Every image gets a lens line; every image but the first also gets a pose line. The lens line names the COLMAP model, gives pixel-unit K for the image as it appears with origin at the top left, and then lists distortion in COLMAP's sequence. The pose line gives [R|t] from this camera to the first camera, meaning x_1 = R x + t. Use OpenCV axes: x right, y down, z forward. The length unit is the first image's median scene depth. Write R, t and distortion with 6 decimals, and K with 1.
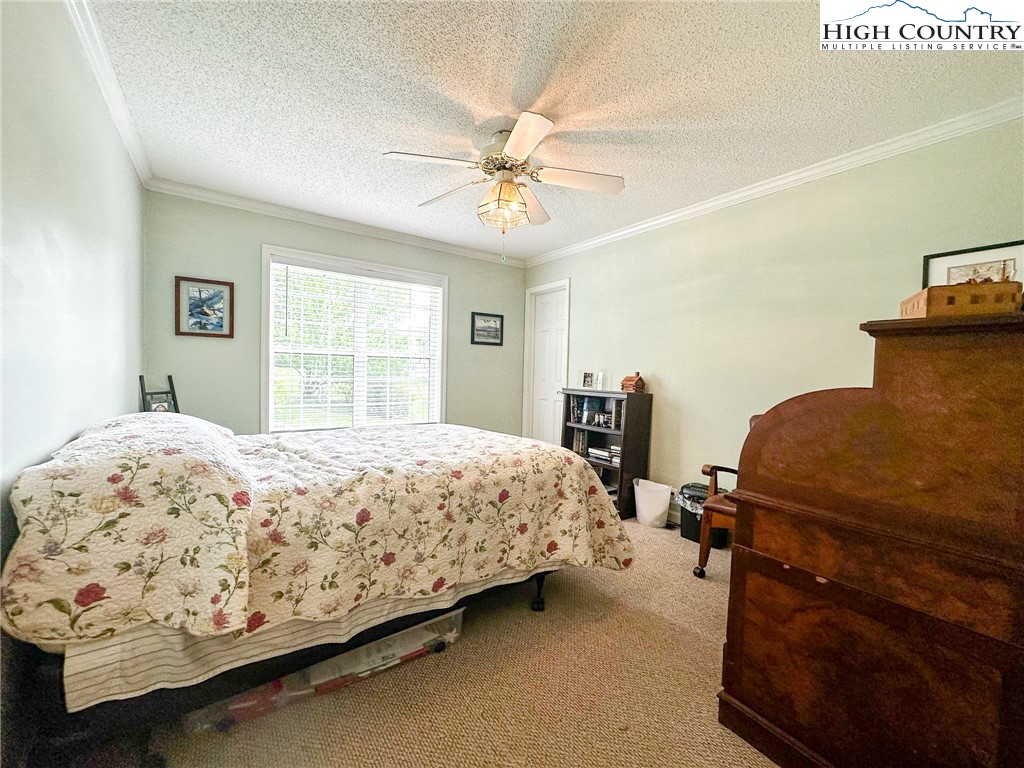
lens RADIAL K [[411.5, 0, 511.7], [0, 411.5, 382.8], [0, 0, 1]] dist [-0.002982, 0.000961]
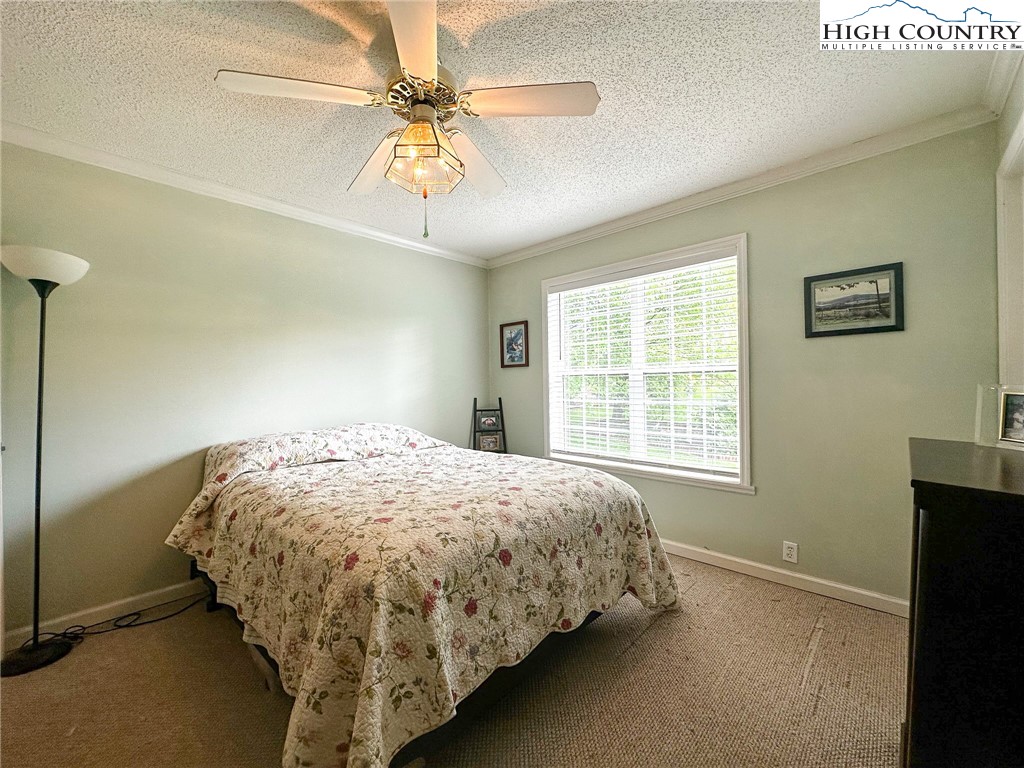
lens RADIAL K [[411.5, 0, 511.2], [0, 411.5, 387.1], [0, 0, 1]] dist [-0.002982, 0.000961]
pose [[0.182828, -0.023973, -0.982853, 0.488494], [-0.014911, 0.999520, -0.027153, -0.015776], [0.983032, 0.019619, 0.182383, 0.738835]]
